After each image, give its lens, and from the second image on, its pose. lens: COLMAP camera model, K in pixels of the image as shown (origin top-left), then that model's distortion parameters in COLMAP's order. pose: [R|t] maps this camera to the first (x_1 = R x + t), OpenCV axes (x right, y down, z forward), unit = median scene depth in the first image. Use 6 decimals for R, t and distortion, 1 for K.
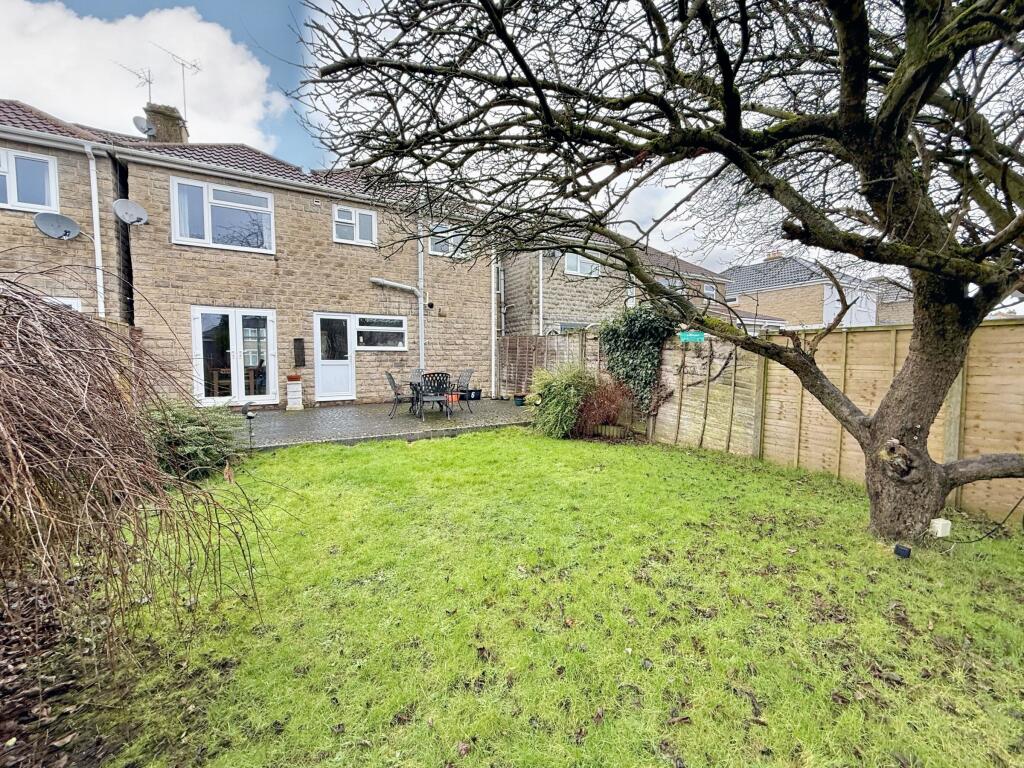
lens RADIAL K [[415.4, 0, 511.8], [0, 415.4, 383.8], [0, 0, 1]] dist [0.000862, 0.000097]
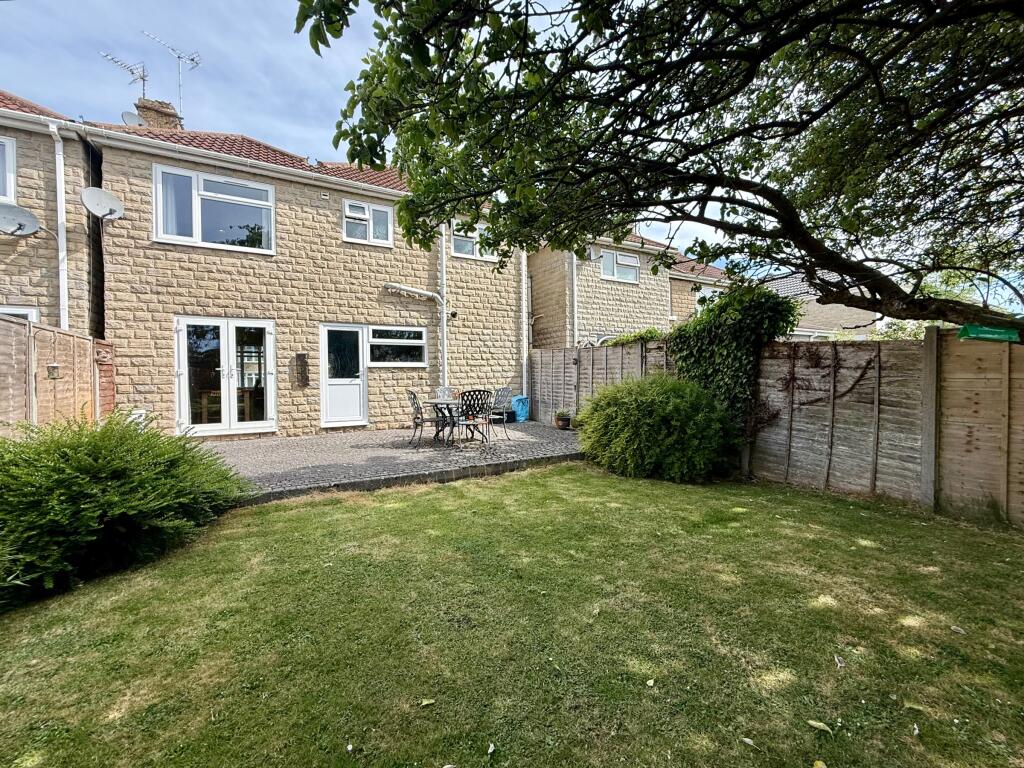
lens RADIAL K [[415.4, 0, 509.9], [0, 415.4, 385.1], [0, 0, 1]] dist [0.000862, 0.000097]
pose [[0.999830, -0.012536, -0.013524, -0.085652], [0.011941, 0.998995, -0.043205, -0.003579], [0.014052, 0.043036, 0.998975, 0.176326]]
